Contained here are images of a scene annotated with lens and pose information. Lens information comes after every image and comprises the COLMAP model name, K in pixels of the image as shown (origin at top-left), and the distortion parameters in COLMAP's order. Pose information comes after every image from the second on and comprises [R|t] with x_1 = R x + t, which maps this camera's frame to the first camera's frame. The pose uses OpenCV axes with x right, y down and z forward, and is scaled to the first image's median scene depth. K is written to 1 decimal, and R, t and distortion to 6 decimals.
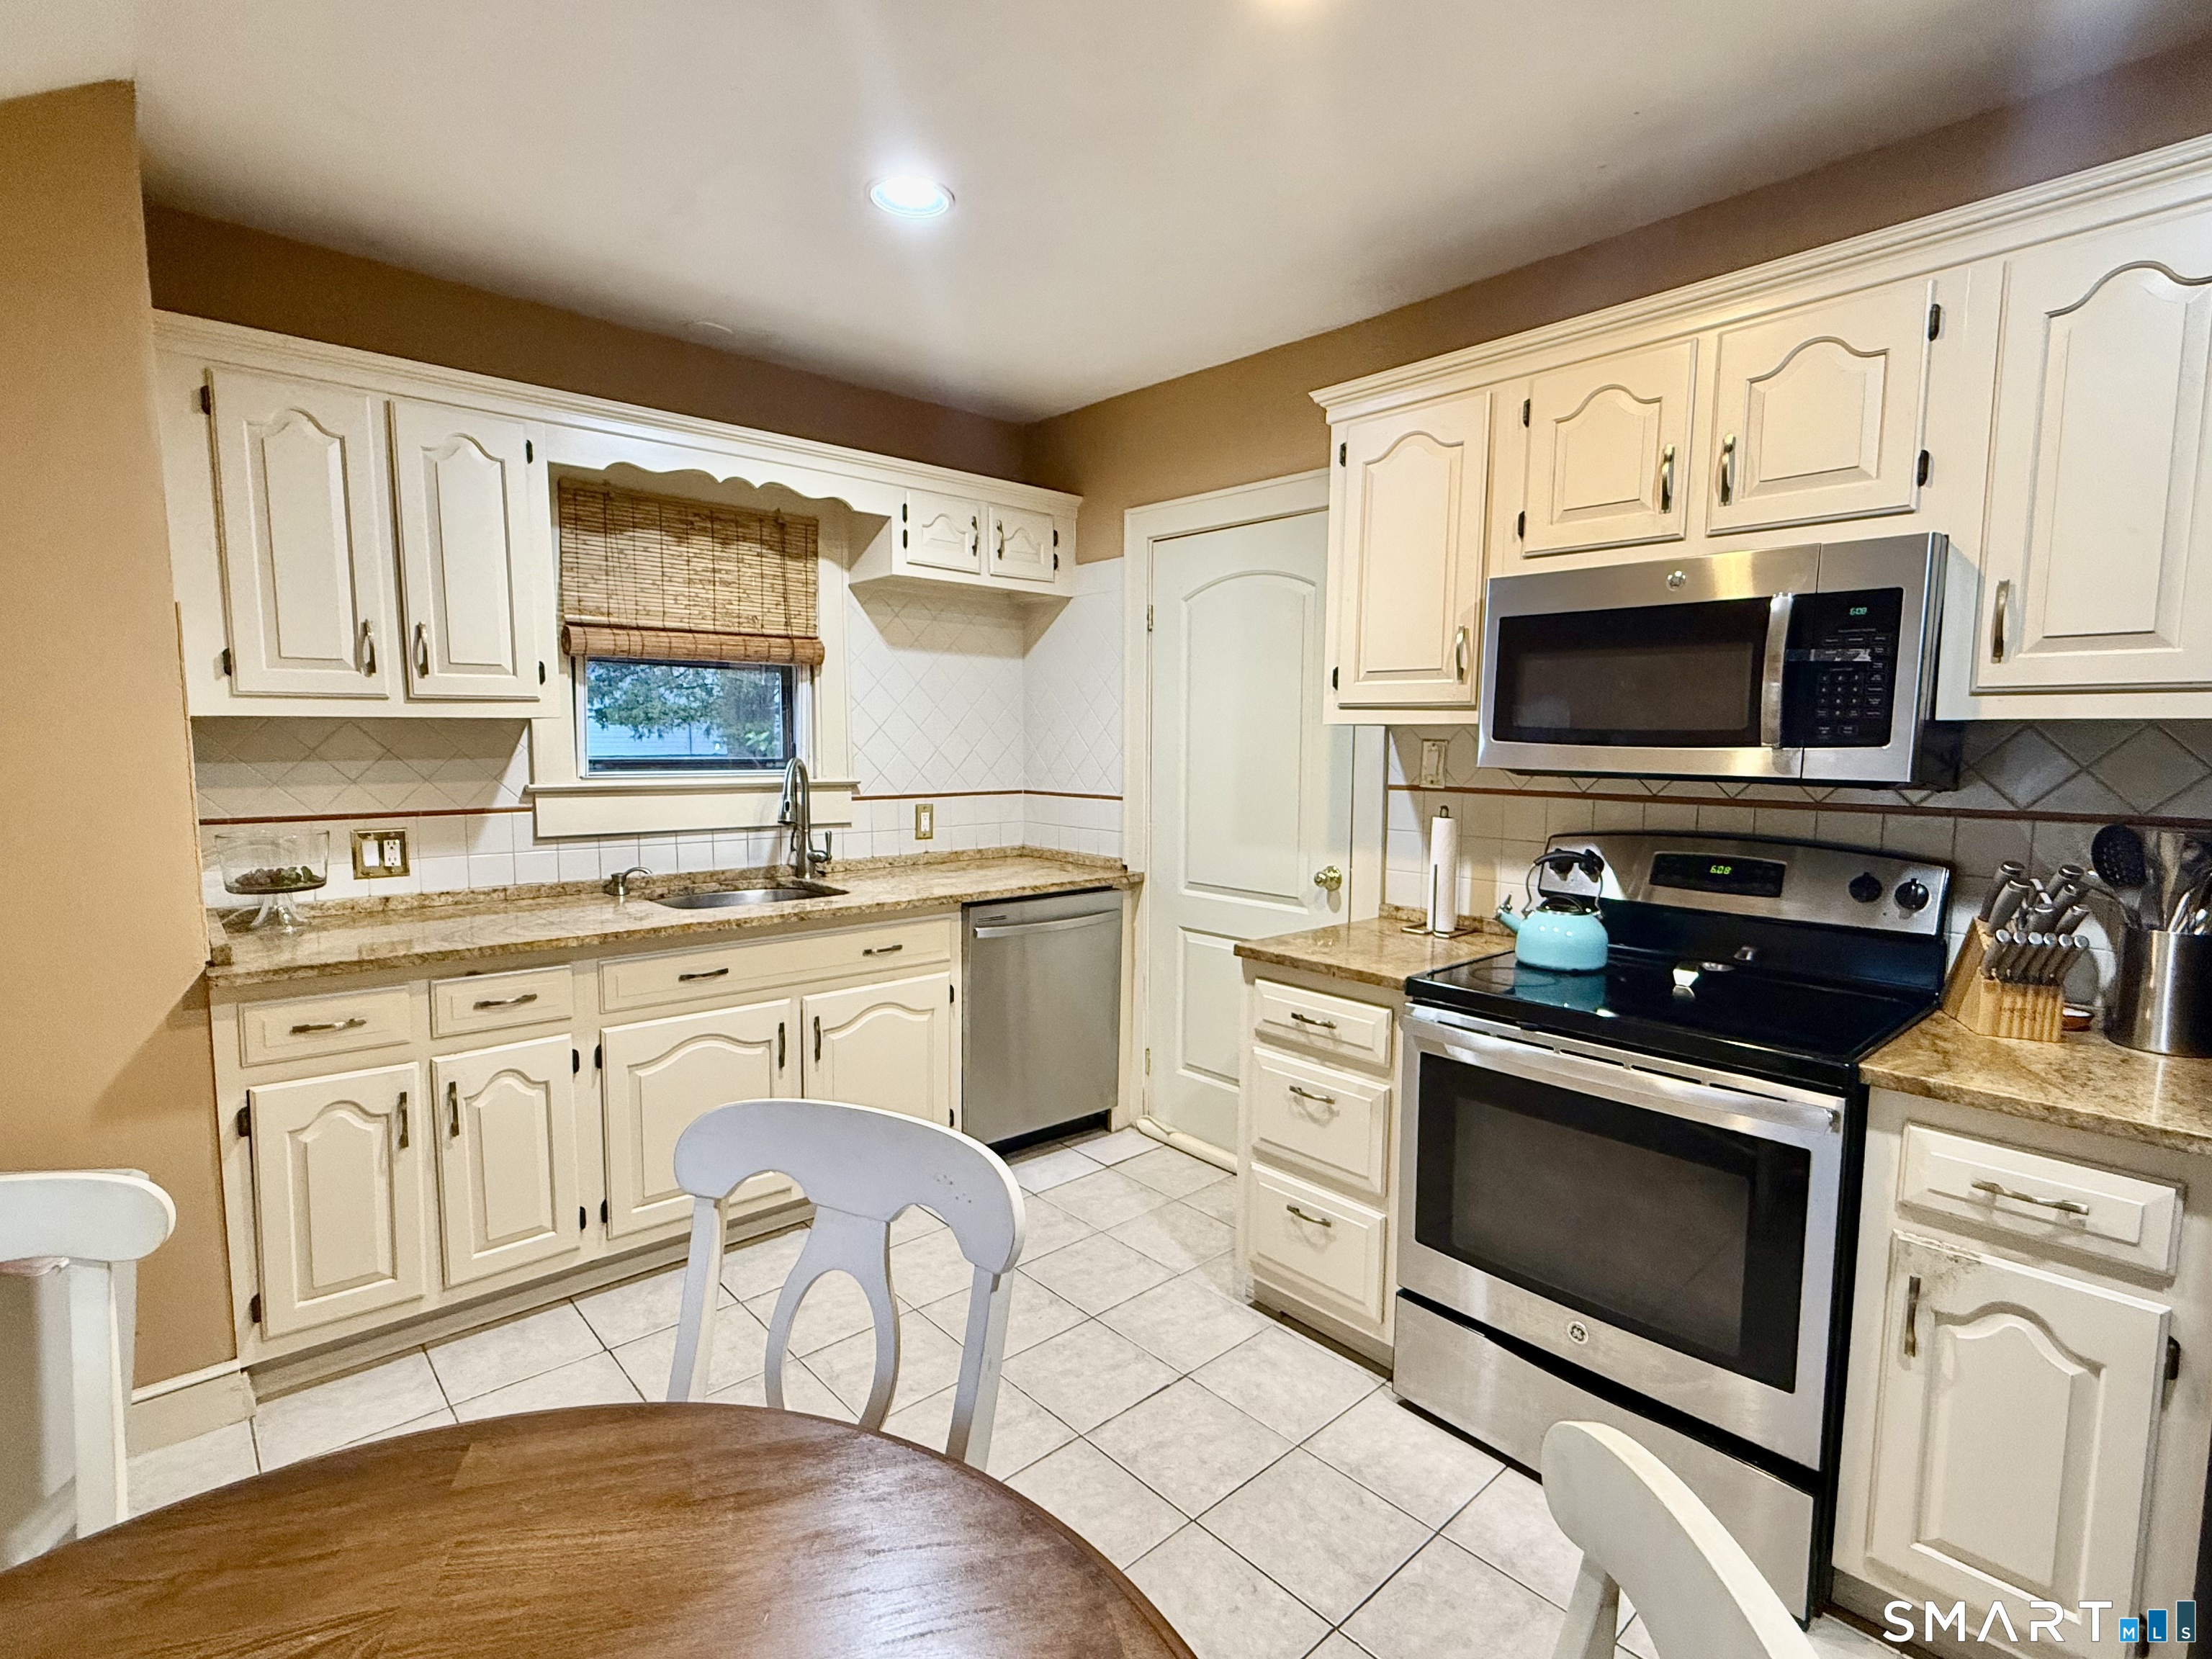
lens RADIAL K [[1047.0, 0, 1115.0], [0, 1047.0, 831.7], [0, 0, 1]] dist [-0.001328, -0.000433]
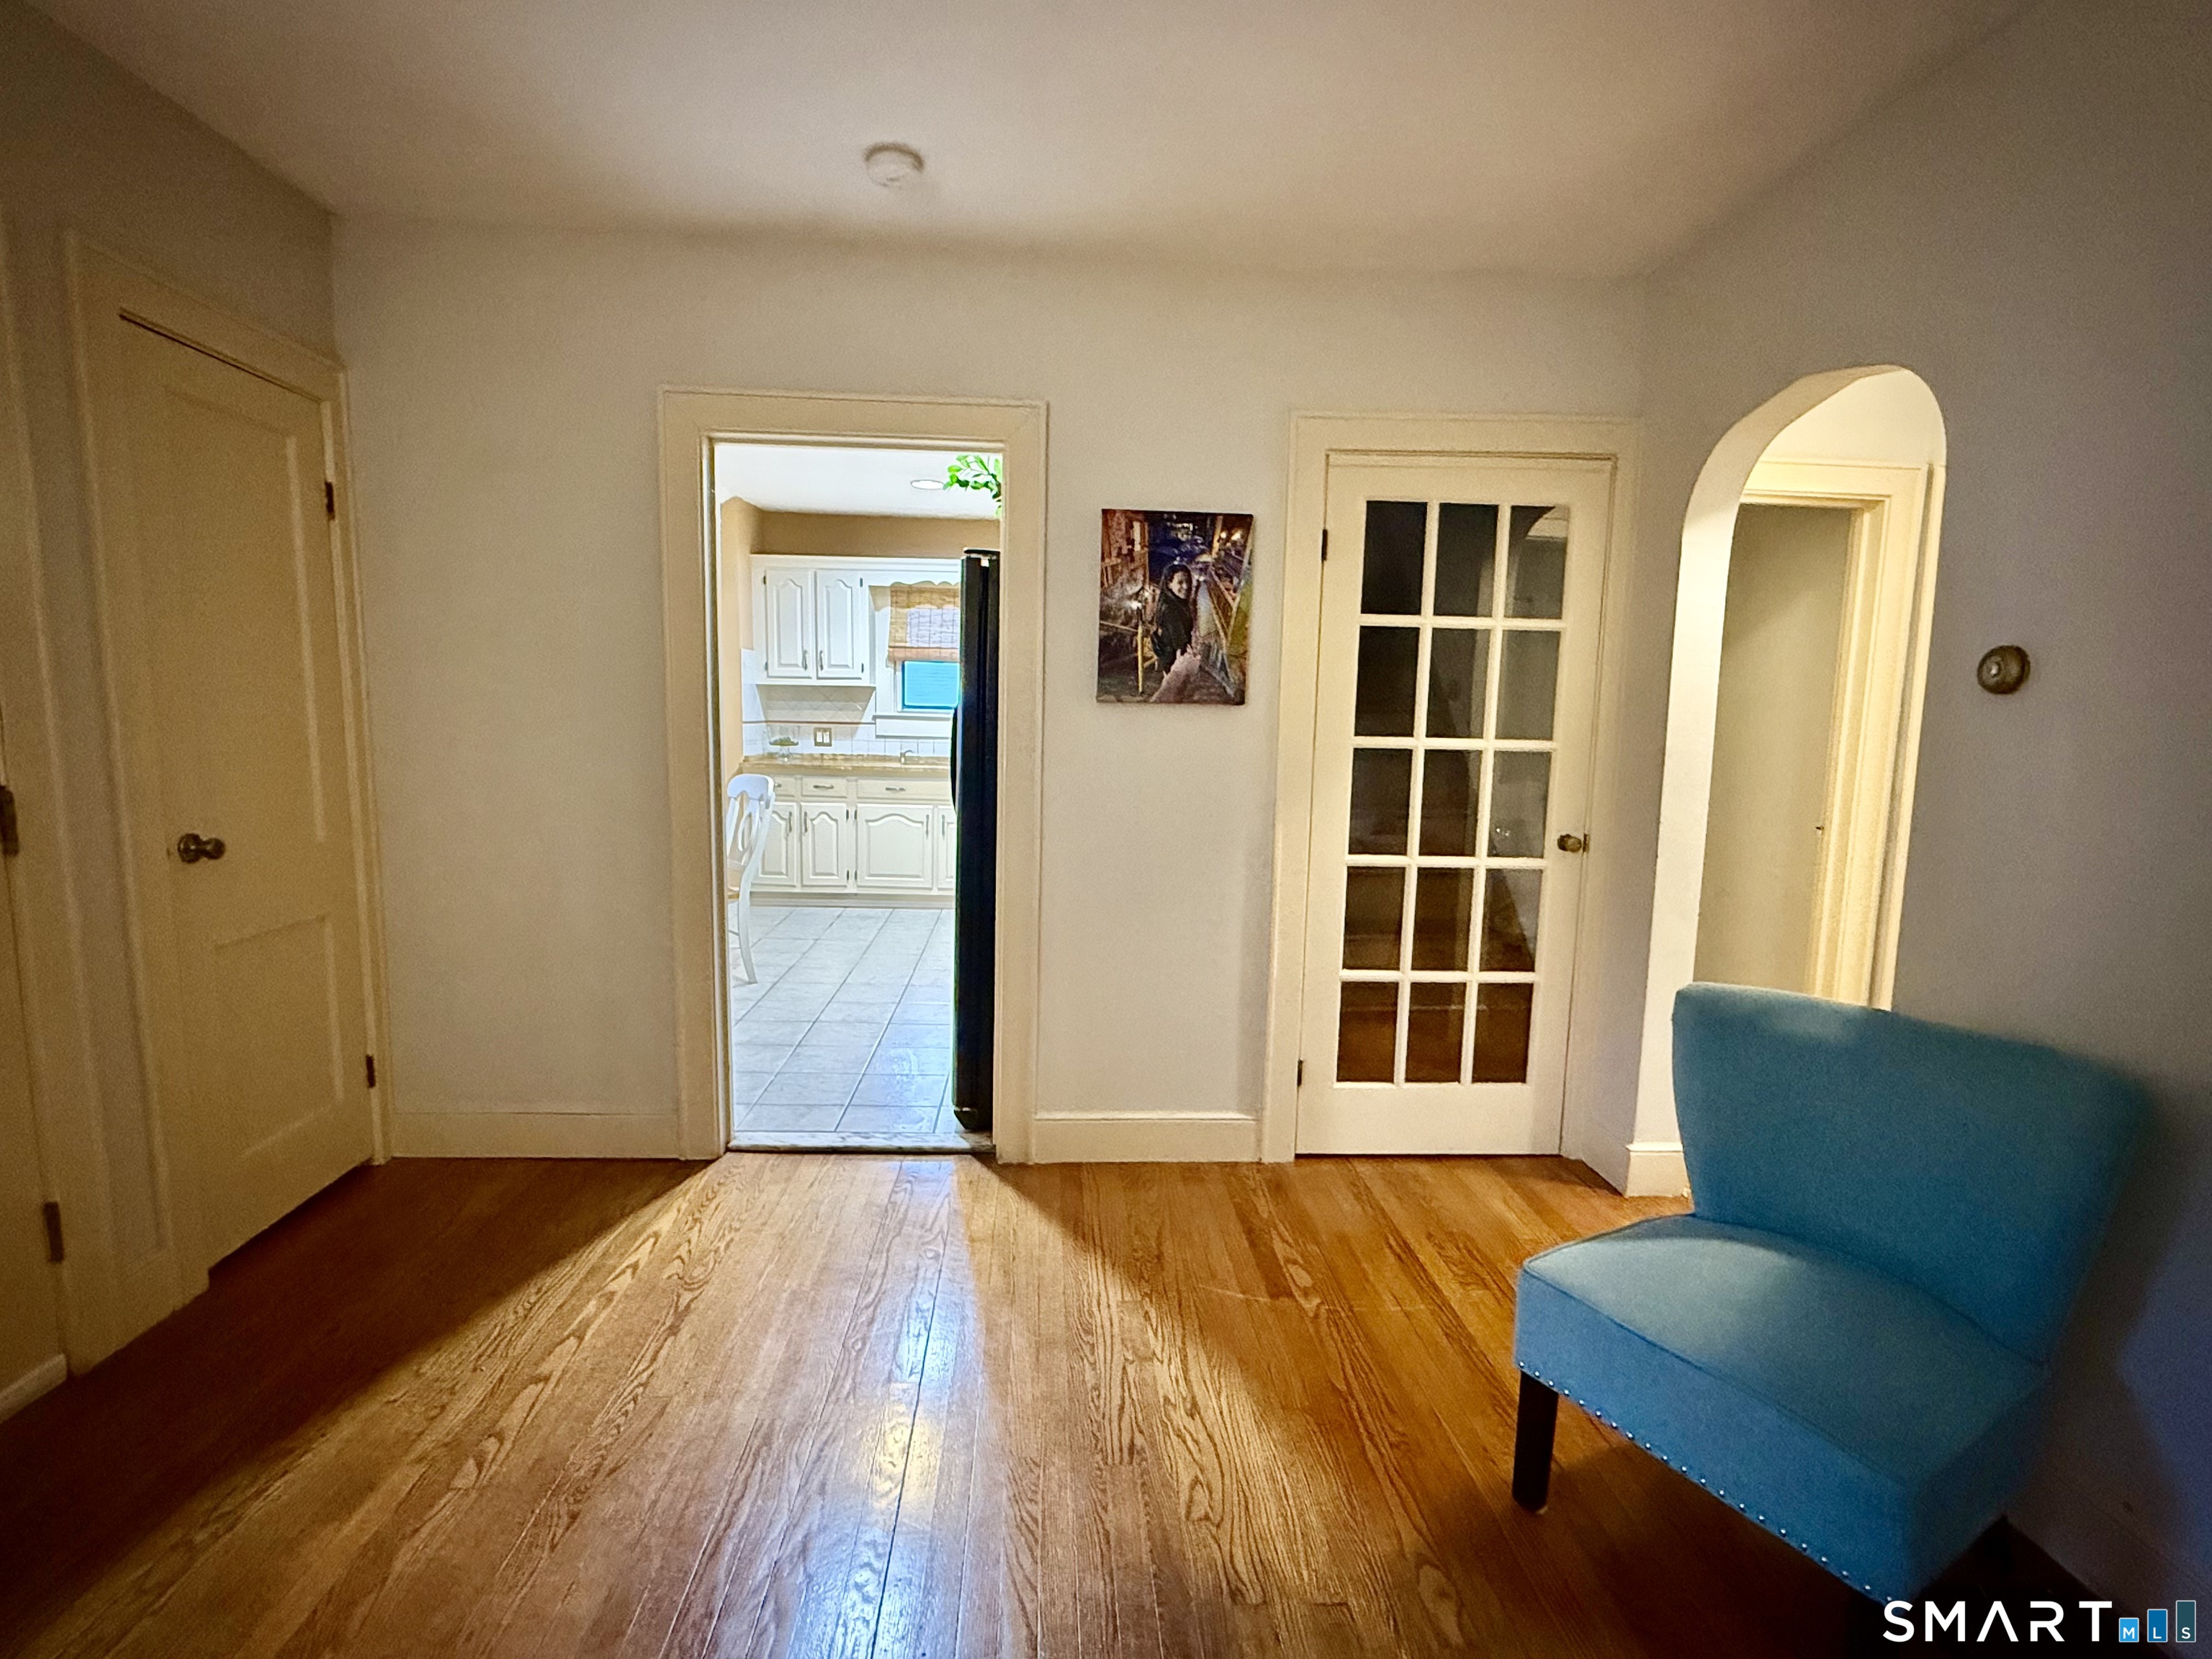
lens RADIAL K [[1047.0, 0, 1095.3], [0, 1047.0, 830.7], [0, 0, 1]] dist [-0.001328, -0.000433]
pose [[0.768423, 0.088121, -0.633846, 1.532270], [-0.075768, 0.996035, 0.046620, 0.081372], [0.635441, 0.012201, 0.772053, -0.603845]]
